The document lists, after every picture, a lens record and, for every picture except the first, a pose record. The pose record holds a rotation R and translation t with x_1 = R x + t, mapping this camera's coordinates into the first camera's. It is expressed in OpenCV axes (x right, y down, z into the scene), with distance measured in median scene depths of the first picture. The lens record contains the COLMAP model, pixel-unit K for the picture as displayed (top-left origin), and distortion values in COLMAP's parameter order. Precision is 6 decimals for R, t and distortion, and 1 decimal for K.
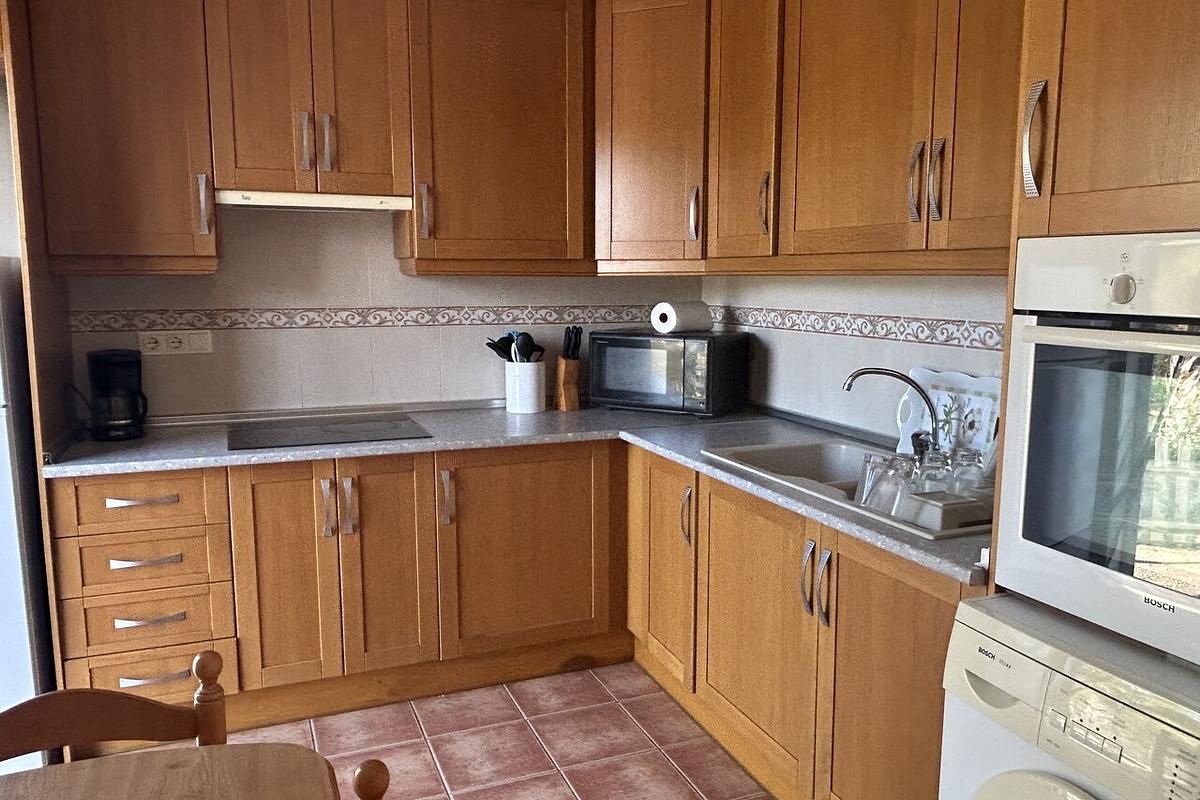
lens RADIAL K [[901.3, 0, 604.0], [0, 901.3, 398.6], [0, 0, 1]] dist [0.004840, -0.002834]
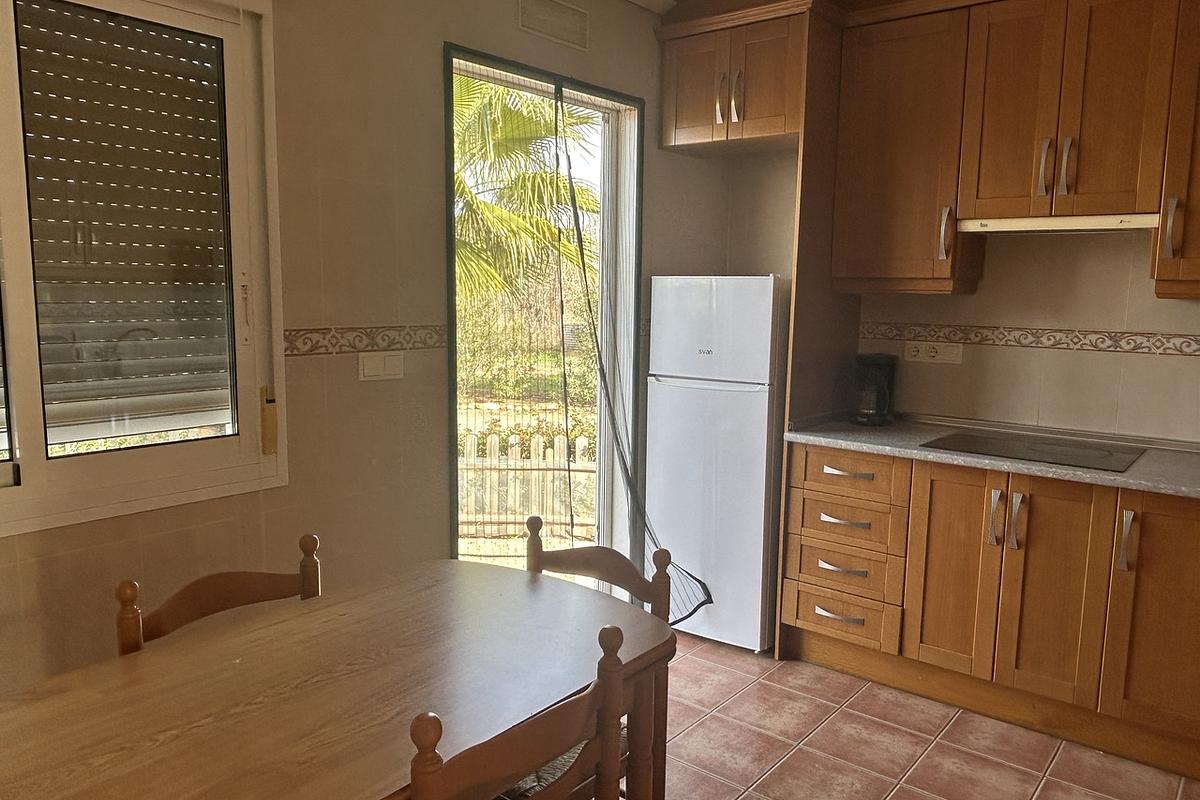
lens RADIAL K [[849.0, 0, 602.0], [0, 849.0, 397.1], [0, 0, 1]] dist [-0.005104, 0.001183]
pose [[0.477010, 0.117917, -0.870952, 0.303683], [-0.134929, 0.989037, 0.060005, -0.014075], [0.868479, 0.088893, 0.487690, 0.105531]]
